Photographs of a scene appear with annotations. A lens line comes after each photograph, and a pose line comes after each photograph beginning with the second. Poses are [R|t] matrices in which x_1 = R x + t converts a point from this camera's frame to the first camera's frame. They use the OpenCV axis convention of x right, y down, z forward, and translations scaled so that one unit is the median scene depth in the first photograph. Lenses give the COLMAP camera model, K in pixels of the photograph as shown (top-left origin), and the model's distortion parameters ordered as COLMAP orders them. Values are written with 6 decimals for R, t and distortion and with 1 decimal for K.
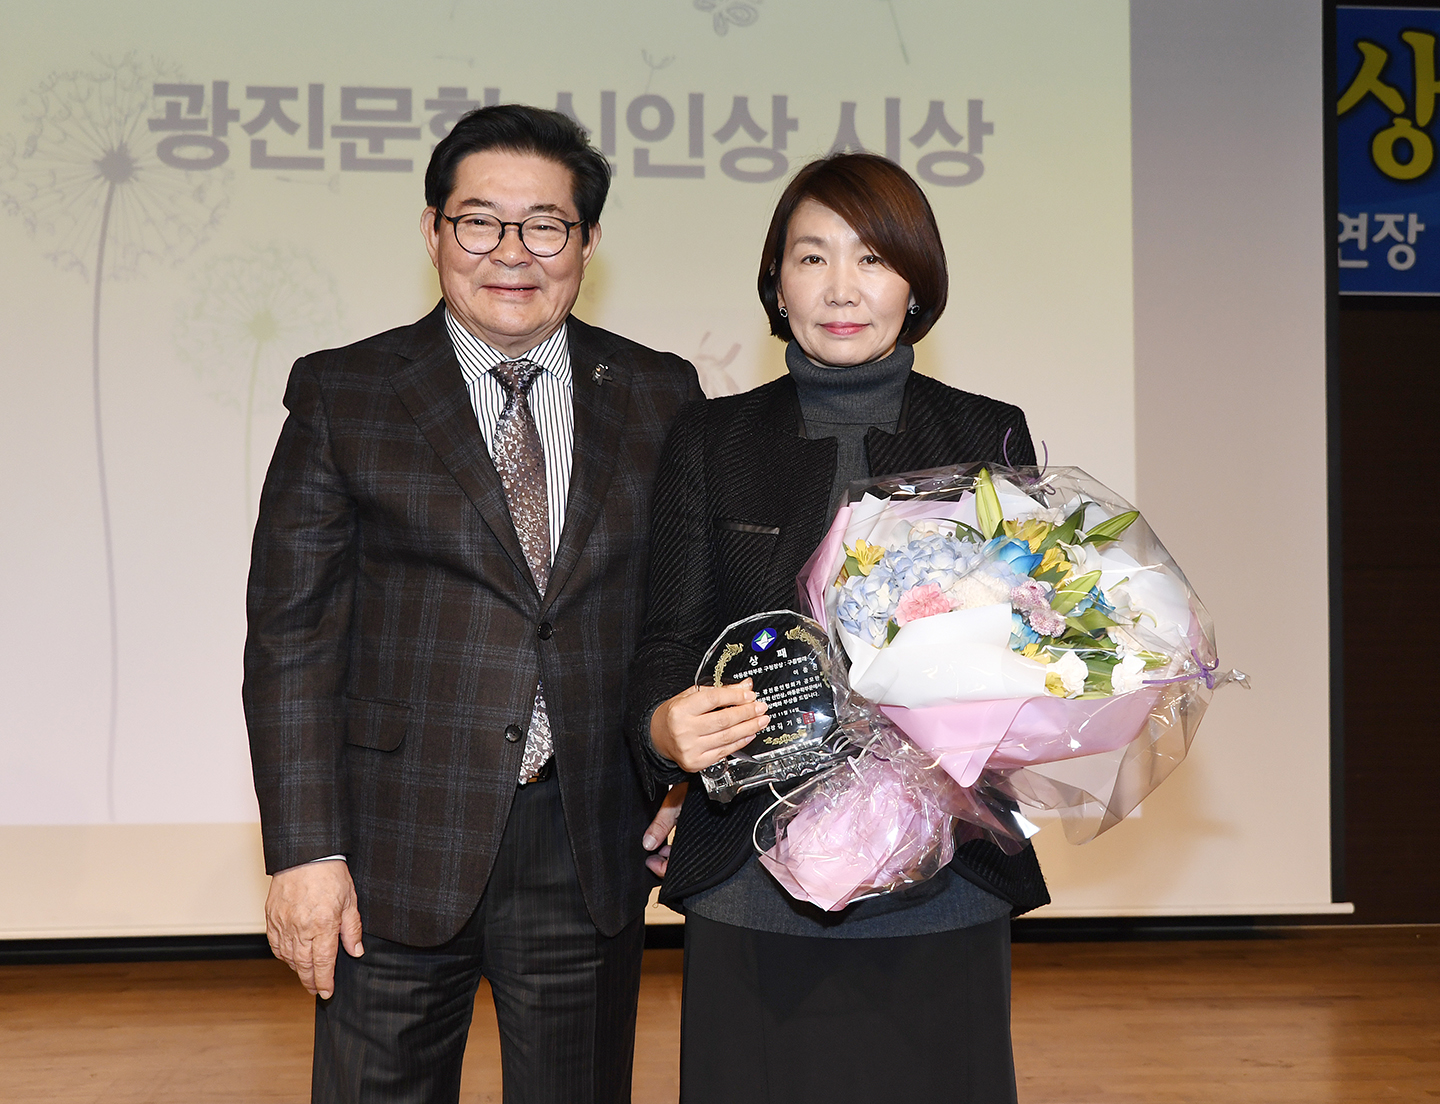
lens RADIAL K [[1637.5, 0, 765.7], [0, 1637.5, 516.9], [0, 0, 1]] dist [0.035998, 0.000000]
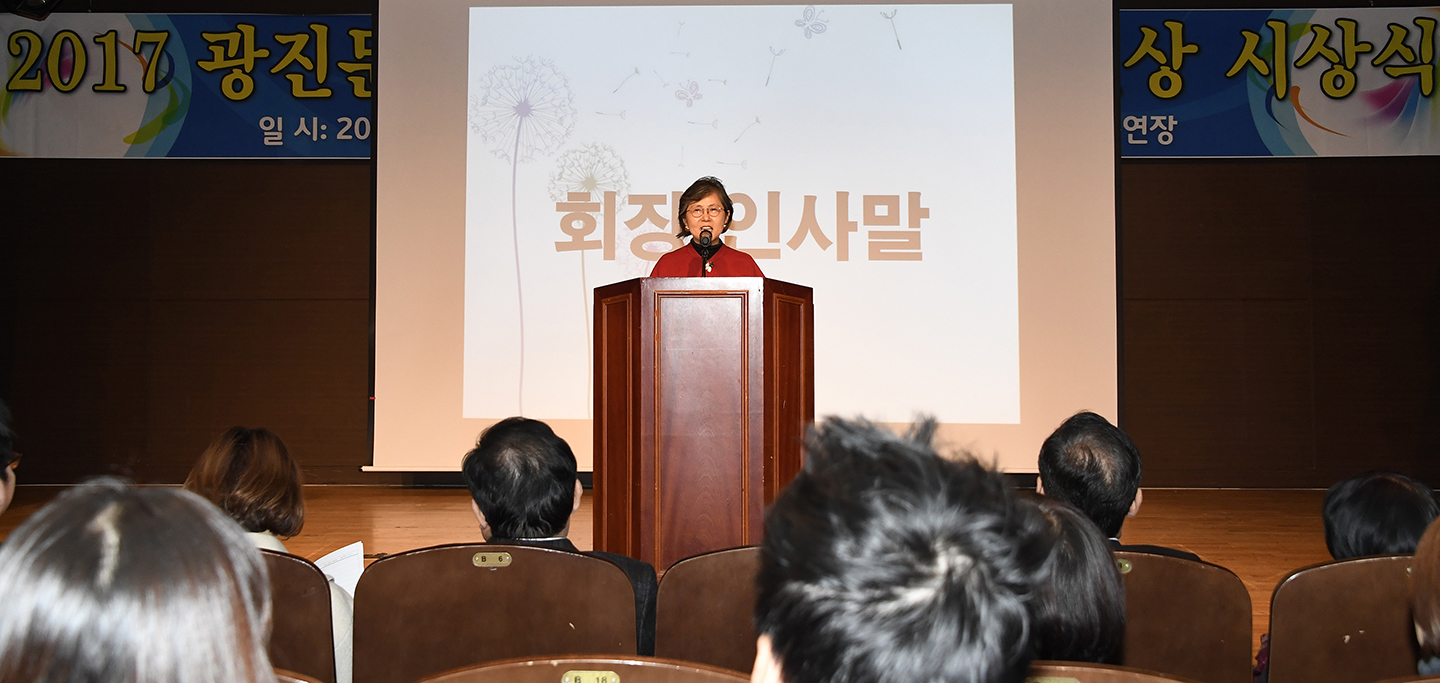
lens RADIAL K [[1651.5, 0, 714.2], [0, 1651.5, 239.3], [0, 0, 1]] dist [0.051593, 0.000000]
pose [[0.988150, -0.003544, -0.153448, 0.163218], [0.001816, 0.999933, -0.011394, -0.018835], [0.153478, 0.010980, 0.988091, -0.990711]]
